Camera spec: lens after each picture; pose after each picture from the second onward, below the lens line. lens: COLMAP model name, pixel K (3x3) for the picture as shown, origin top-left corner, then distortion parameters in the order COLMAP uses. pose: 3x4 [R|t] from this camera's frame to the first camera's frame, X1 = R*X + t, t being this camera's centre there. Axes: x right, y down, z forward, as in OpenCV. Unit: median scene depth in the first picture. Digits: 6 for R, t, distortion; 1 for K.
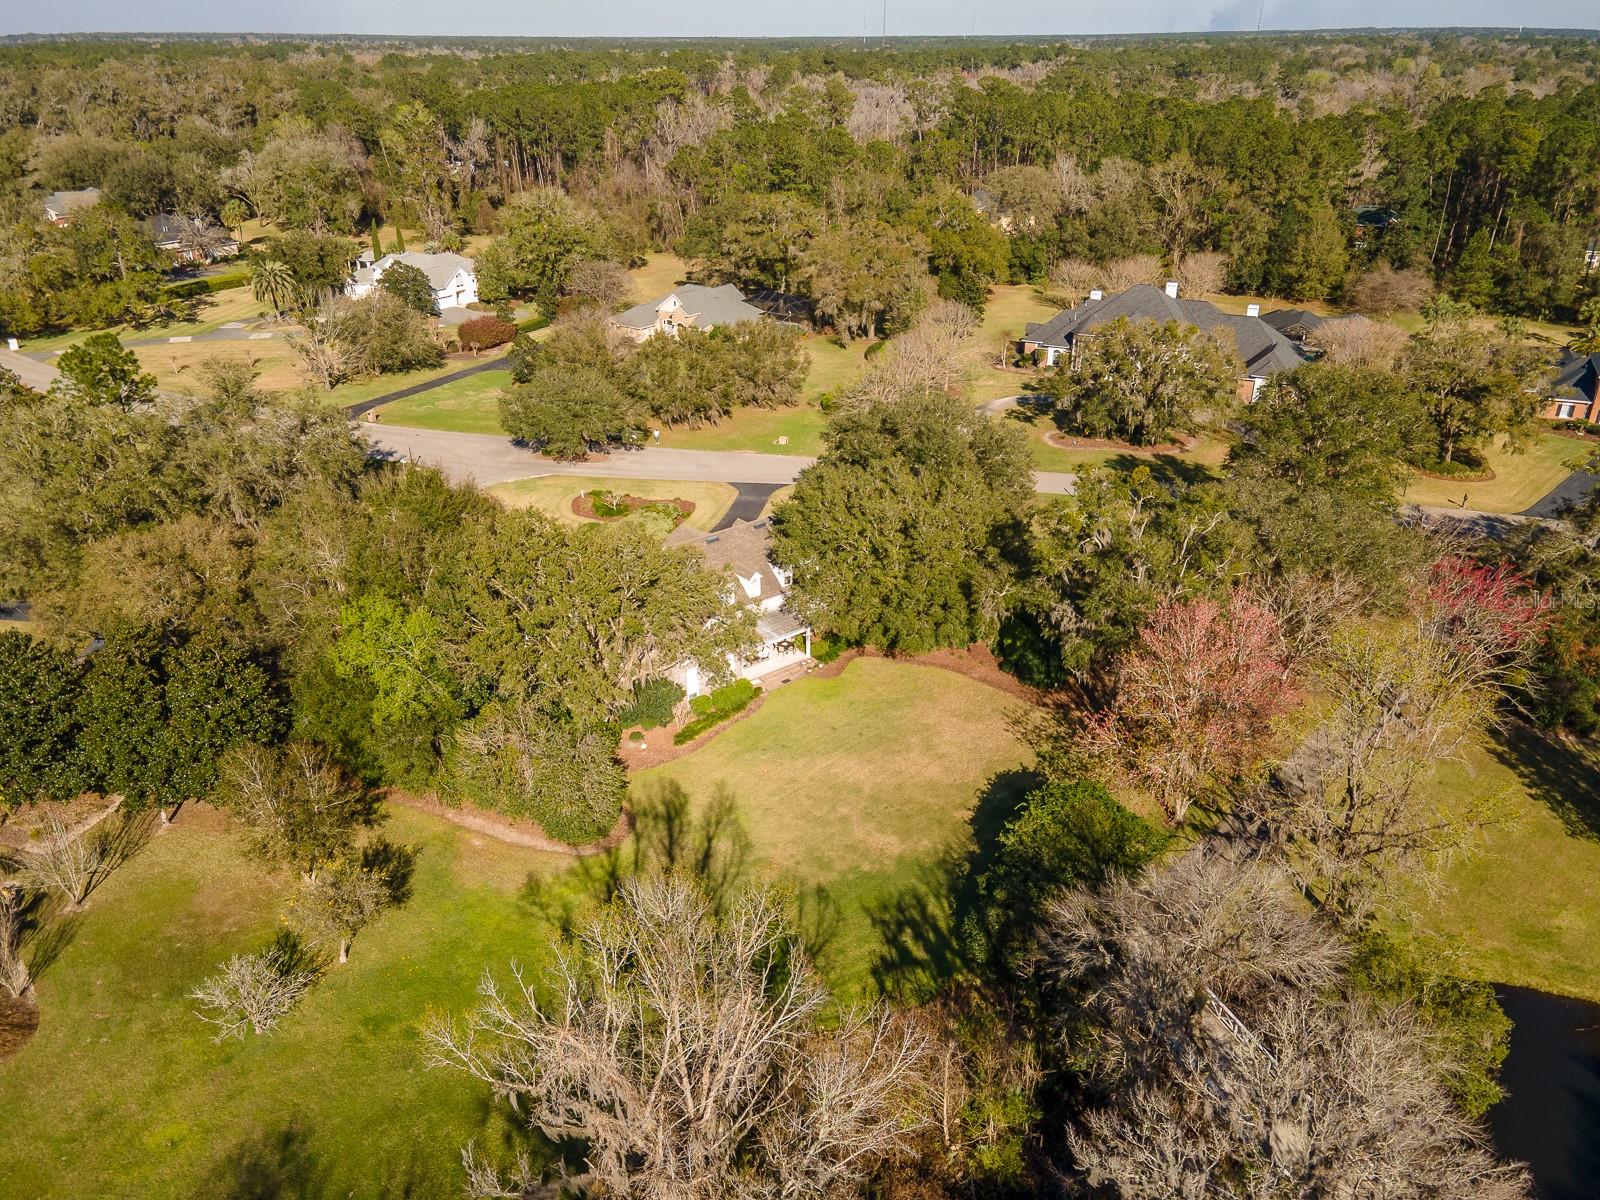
lens RADIAL K [[1160.4, 0, 800.0], [0, 1160.4, 600.0], [0, 0, 1]] dist [0.003627, 0.055070]
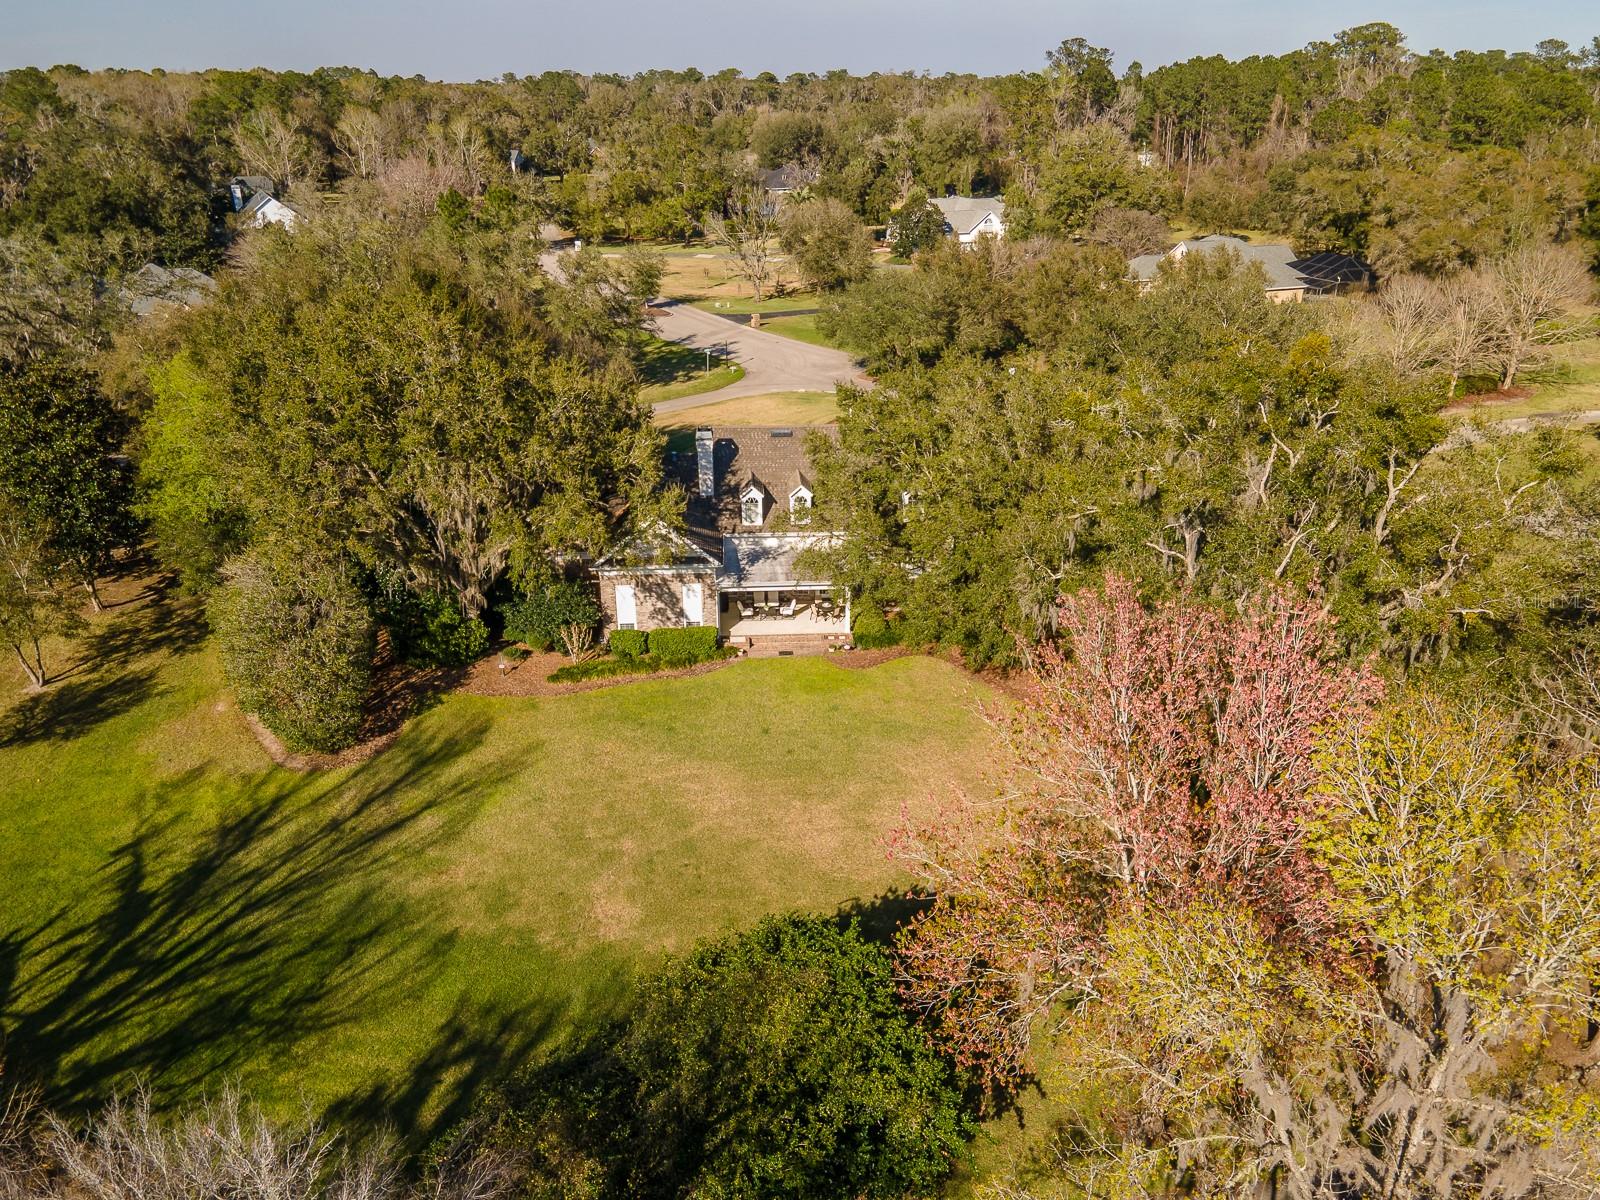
lens RADIAL K [[1160.4, 0, 800.0], [0, 1160.4, 600.0], [0, 0, 1]] dist [0.003627, 0.055070]
pose [[0.808314, 0.235004, -0.539817, 0.374174], [-0.253461, 0.966467, 0.041214, 0.013609], [0.531401, 0.103509, 0.840773, 0.501703]]
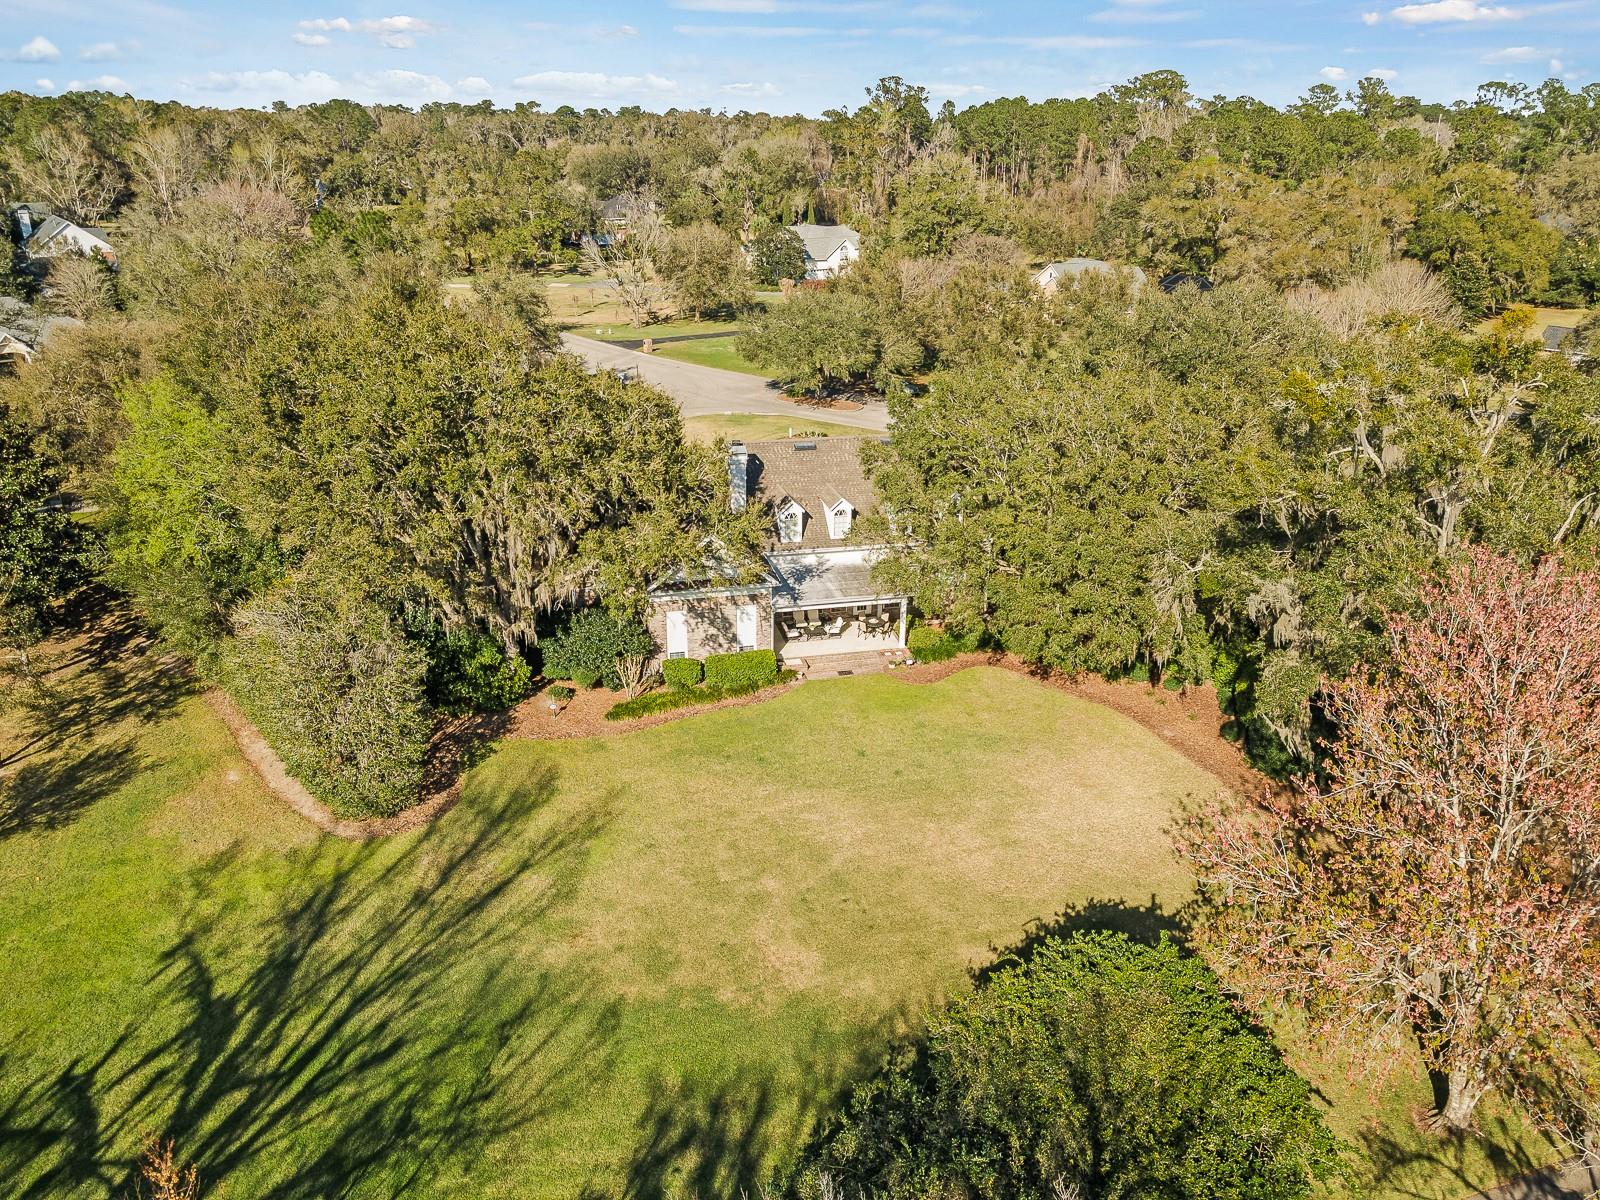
lens RADIAL K [[1160.4, 0, 800.0], [0, 1160.4, 600.0], [0, 0, 1]] dist [0.003627, 0.055070]
pose [[0.900243, 0.171065, -0.400373, 0.230615], [-0.197631, 0.979940, -0.025683, 0.057823], [0.387948, 0.102247, 0.915992, 0.460779]]
